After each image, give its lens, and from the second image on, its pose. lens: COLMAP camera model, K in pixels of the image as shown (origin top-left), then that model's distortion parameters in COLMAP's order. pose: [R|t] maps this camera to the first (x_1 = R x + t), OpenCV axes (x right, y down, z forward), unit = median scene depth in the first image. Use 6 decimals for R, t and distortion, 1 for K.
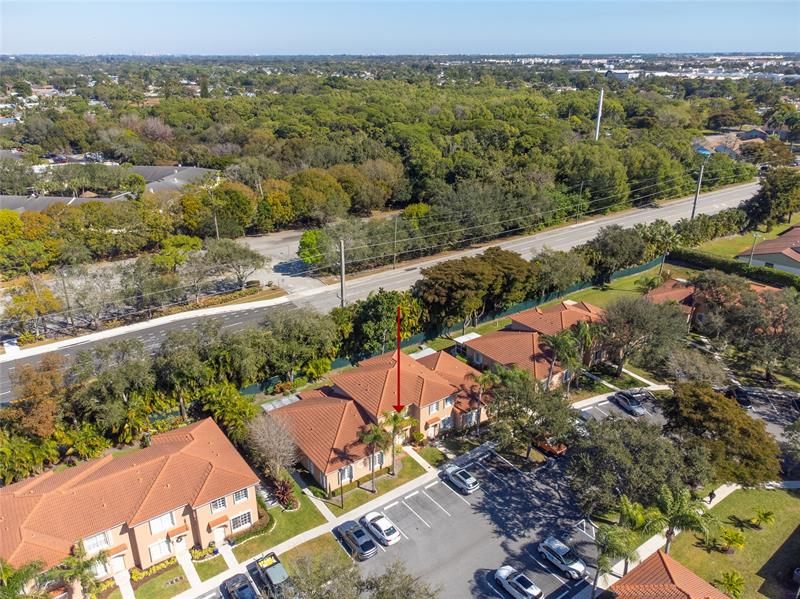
lens RADIAL K [[590.0, 0, 396.6], [0, 590.0, 301.7], [0, 0, 1]] dist [-0.006637, 0.024125]
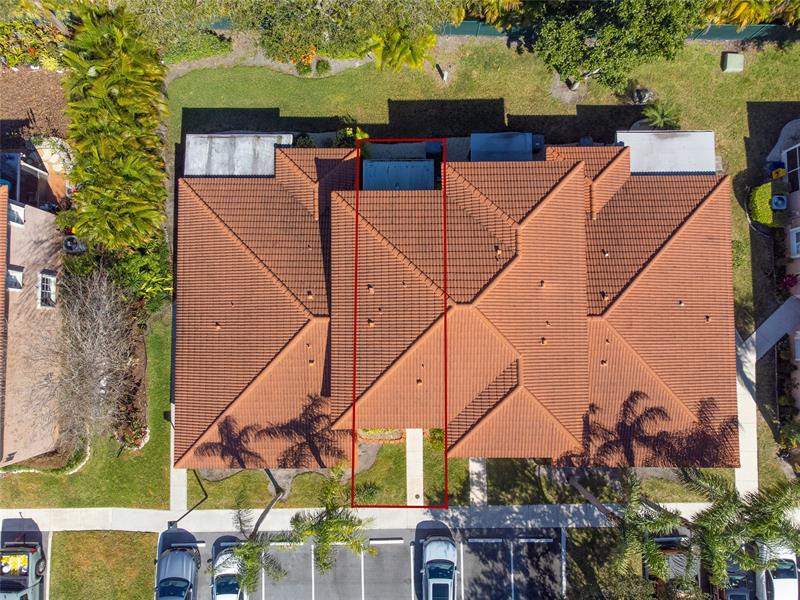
lens RADIAL K [[590.0, 0, 396.6], [0, 590.0, 302.2], [0, 0, 1]] dist [-0.006637, 0.024125]
pose [[0.813222, 0.581225, -0.029113, -0.034643], [-0.227265, 0.363236, 0.903554, -0.196734], [0.535743, -0.728174, 0.427484, 0.860995]]
